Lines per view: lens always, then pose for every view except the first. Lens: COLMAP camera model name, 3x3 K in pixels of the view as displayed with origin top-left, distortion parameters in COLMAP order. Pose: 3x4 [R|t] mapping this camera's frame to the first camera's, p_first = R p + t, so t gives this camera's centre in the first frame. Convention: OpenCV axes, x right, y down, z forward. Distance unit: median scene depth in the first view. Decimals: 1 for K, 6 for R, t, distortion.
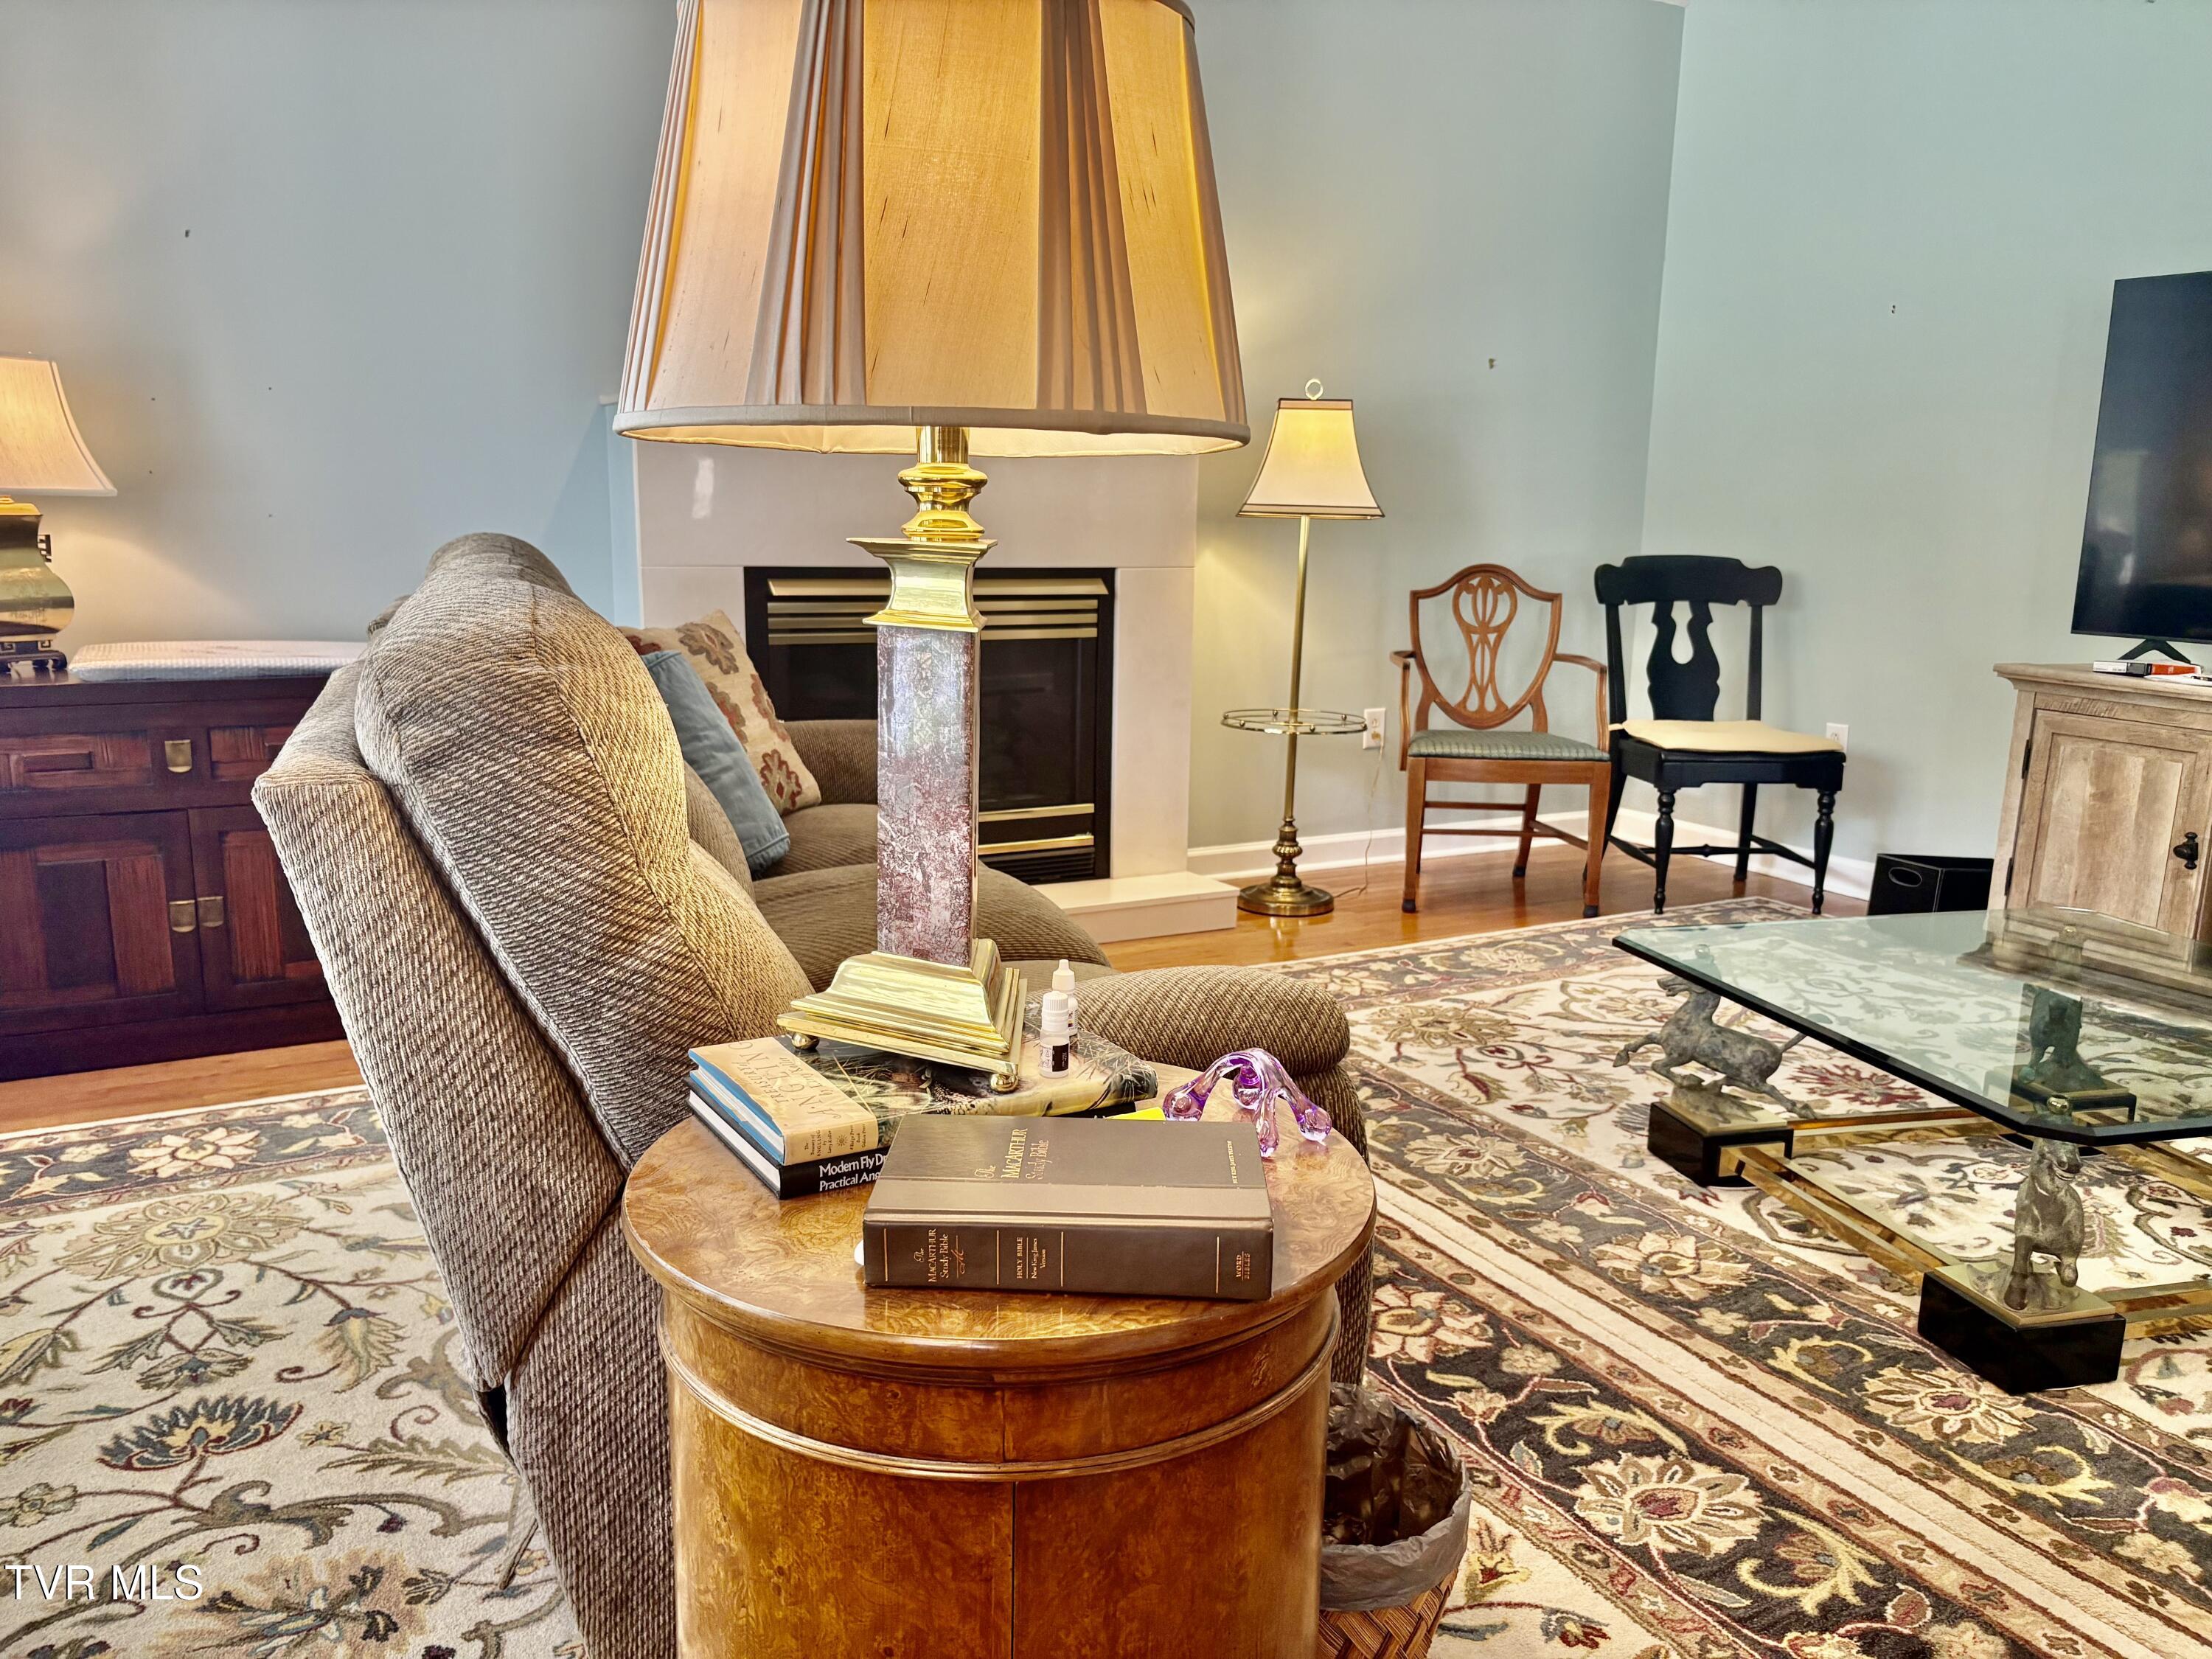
lens RADIAL K [[1678.7, 0, 1094.9], [0, 1678.7, 859.2], [0, 0, 1]] dist [0.050957, -0.057149]
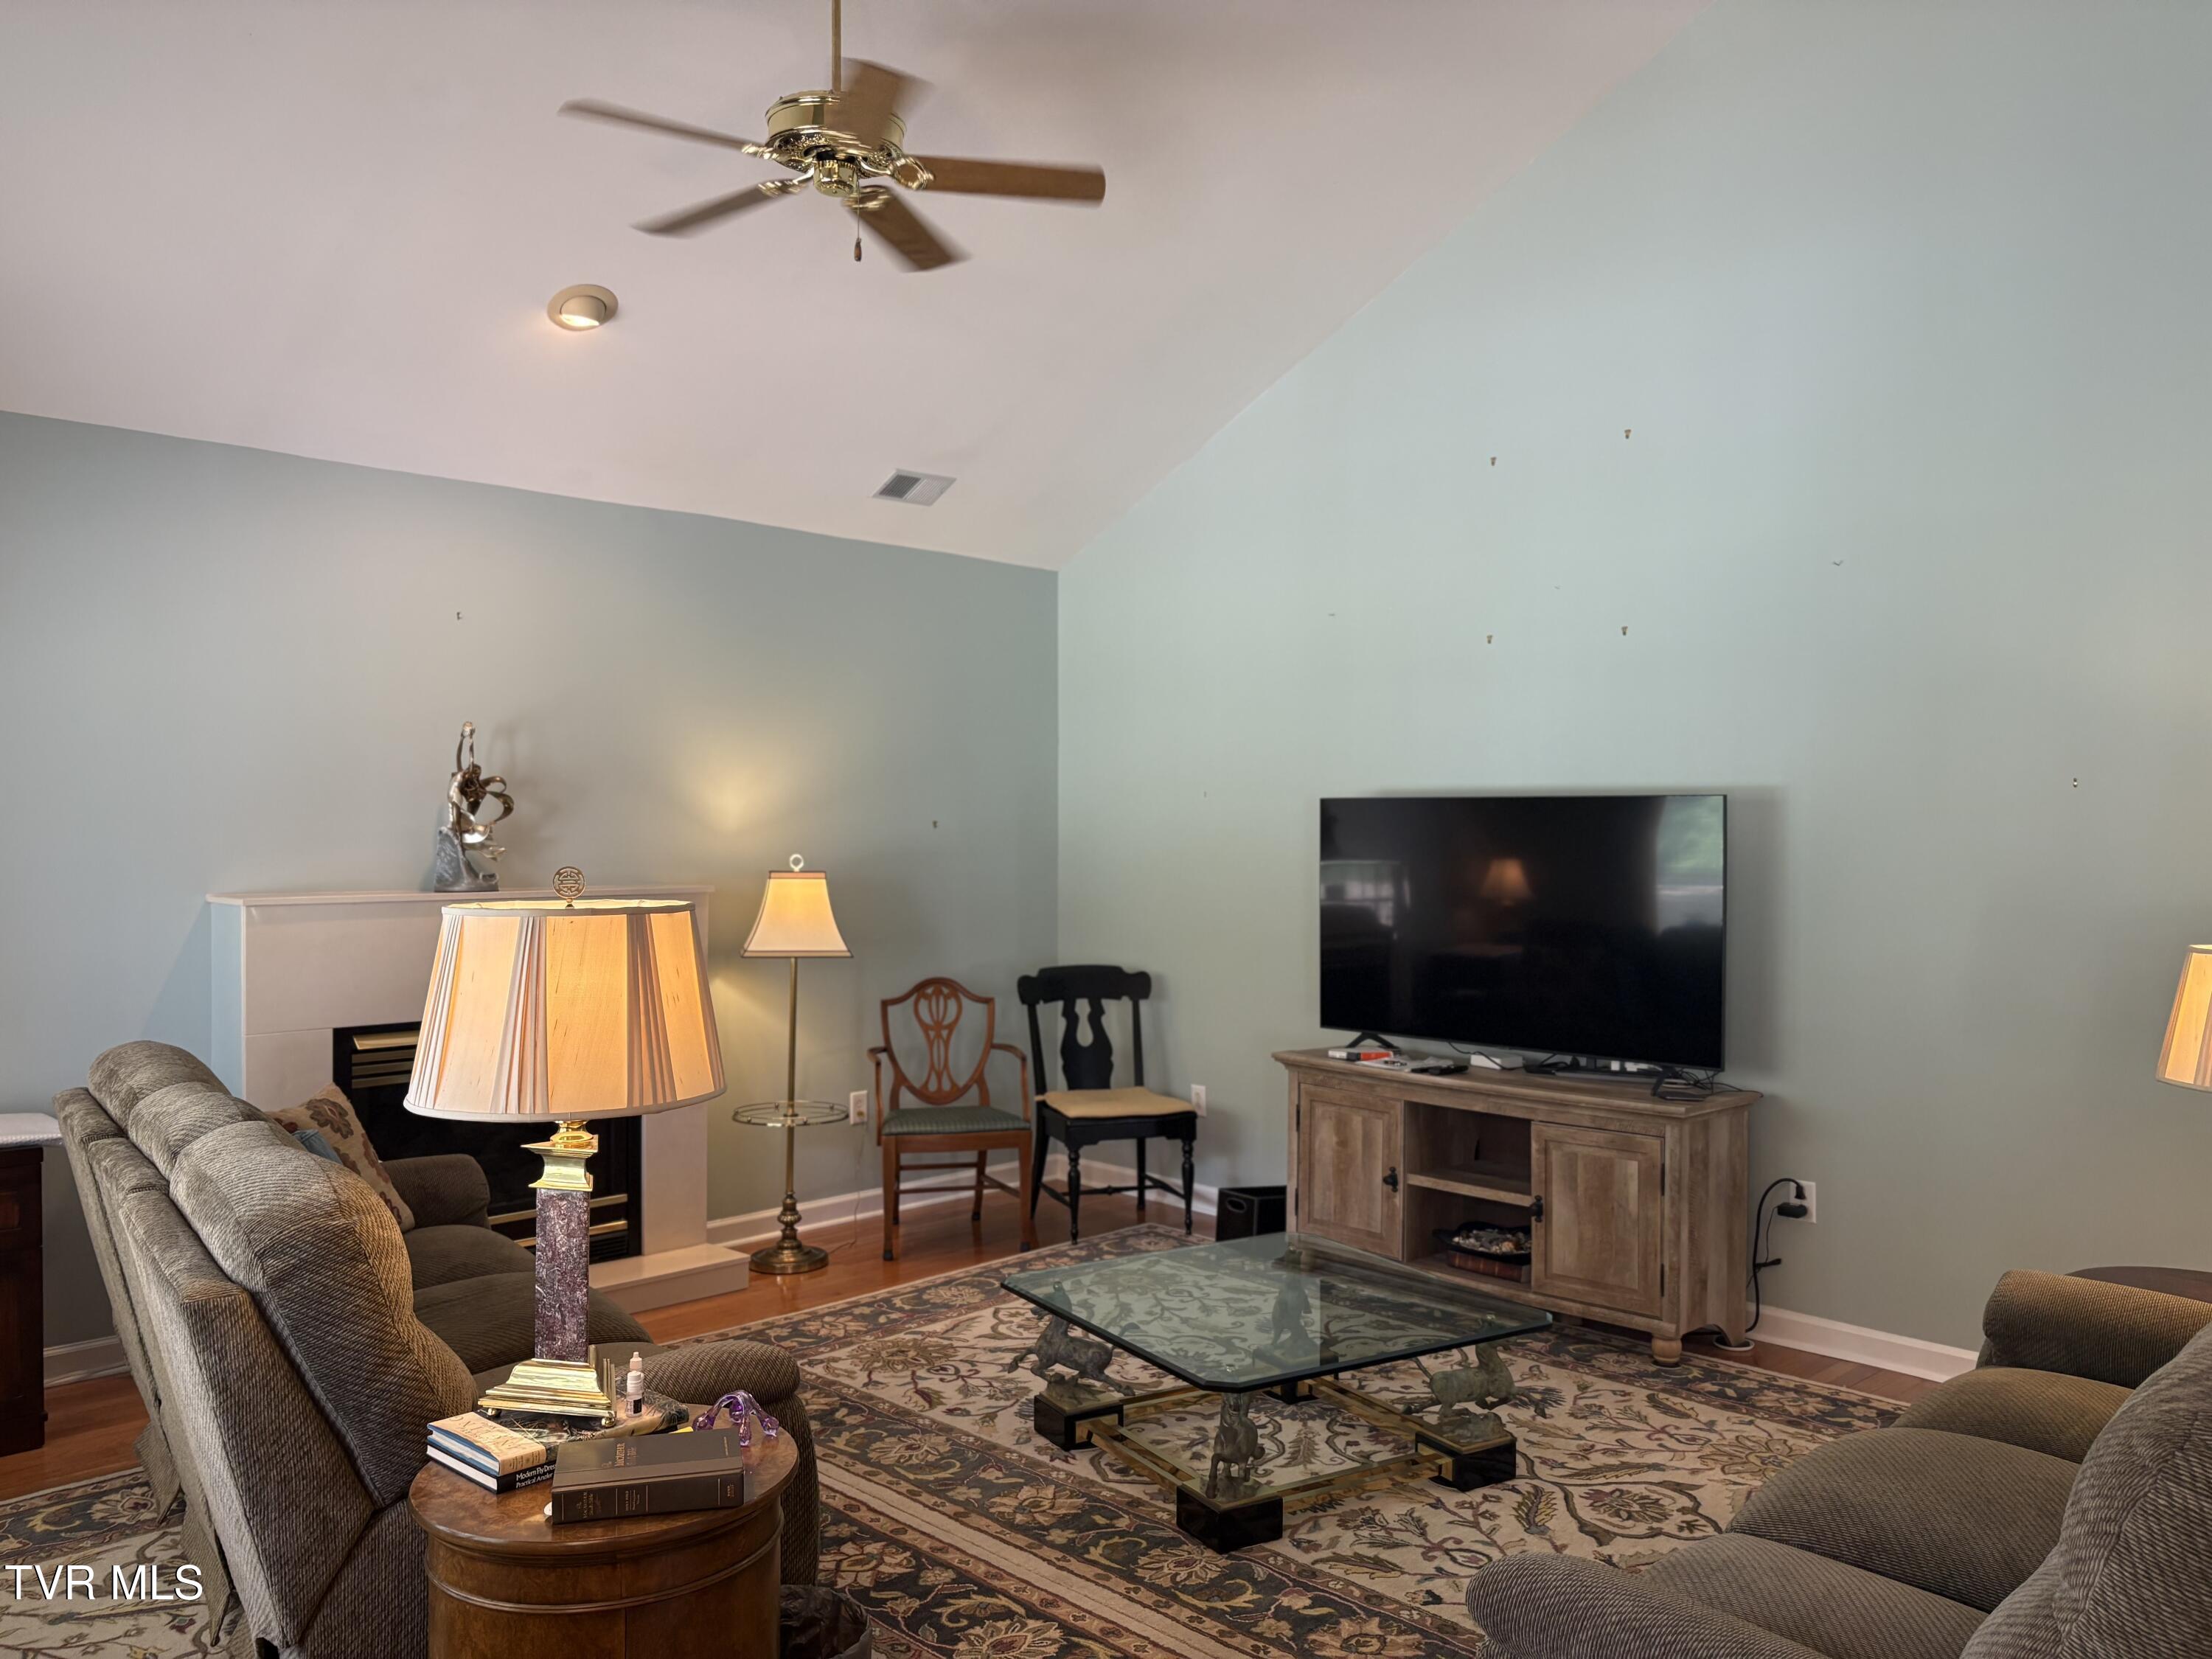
lens RADIAL K [[1688.5, 0, 1097.3], [0, 1688.5, 838.0], [0, 0, 1]] dist [0.010971, -0.001616]
pose [[0.959718, -0.018060, 0.280382, -0.025254], [0.072426, 0.980108, -0.184777, -0.067571], [-0.271468, 0.197641, 0.941936, -0.602301]]
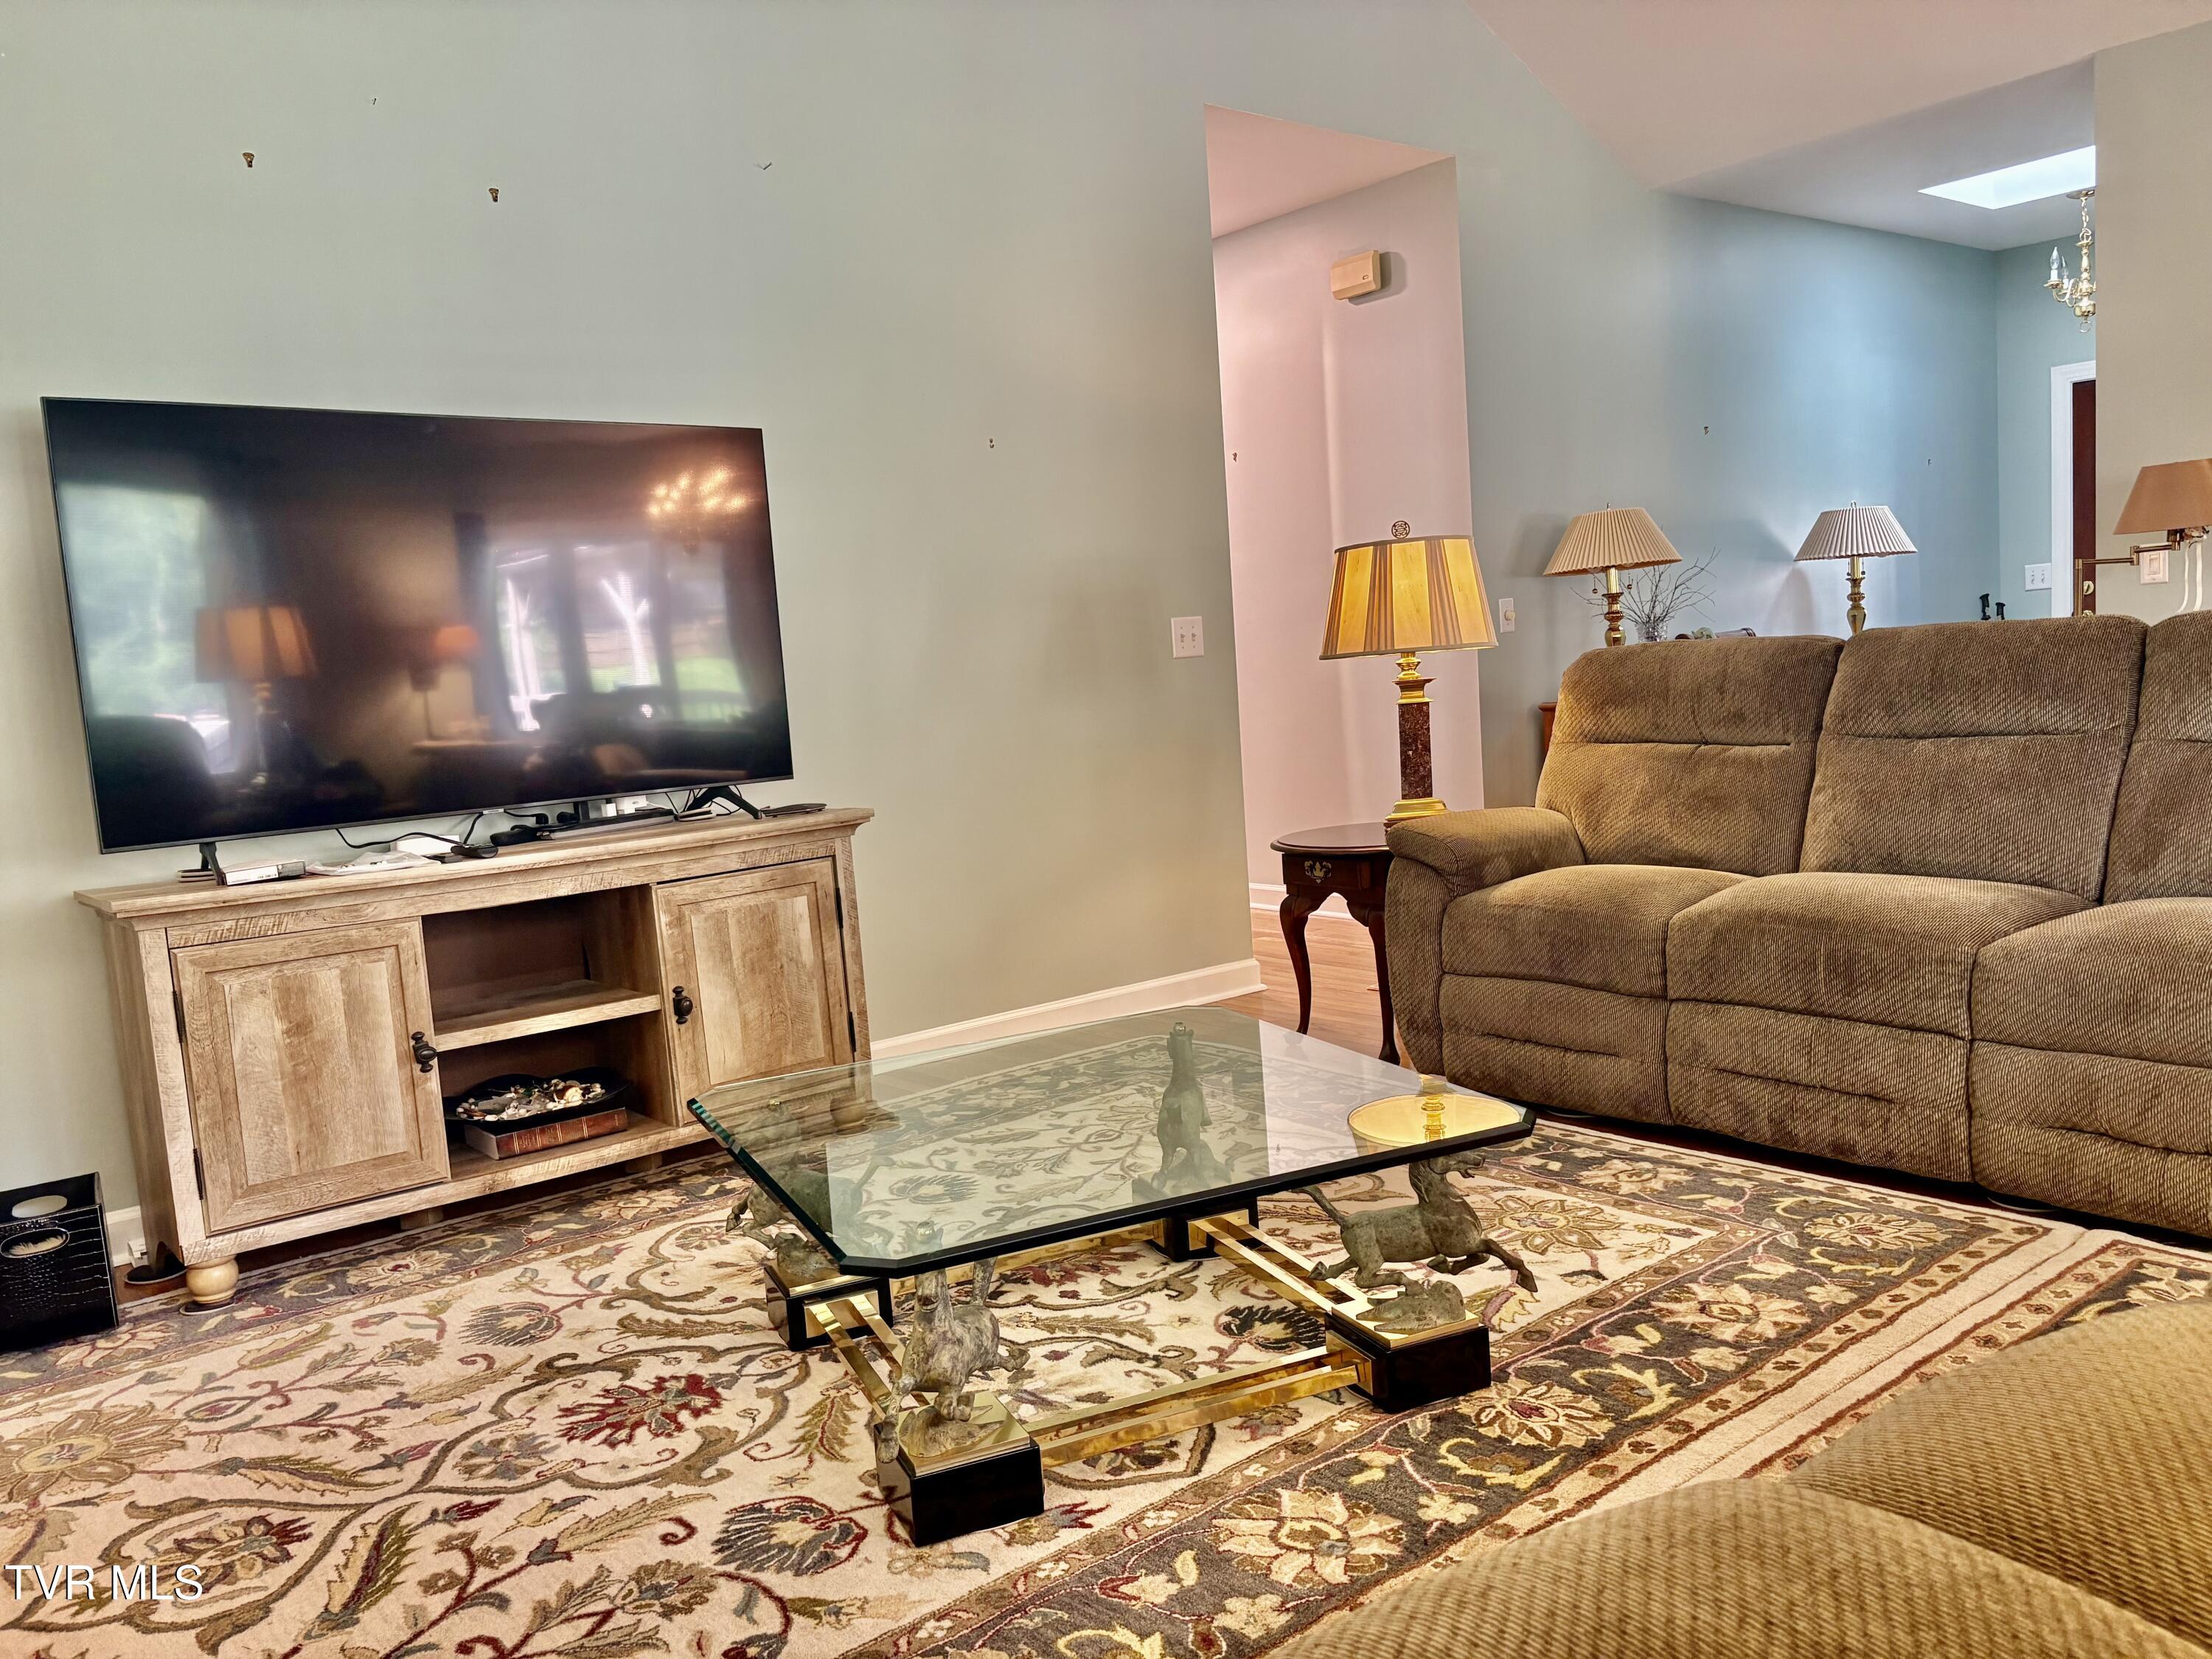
lens RADIAL K [[1688.5, 0, 1097.3], [0, 1688.5, 838.0], [0, 0, 1]] dist [0.010971, -0.001616]
pose [[-0.173455, -0.112282, 0.978420, -0.409441], [0.268435, 0.950473, 0.156664, -0.238841], [-0.947553, 0.289816, -0.134724, 1.163471]]
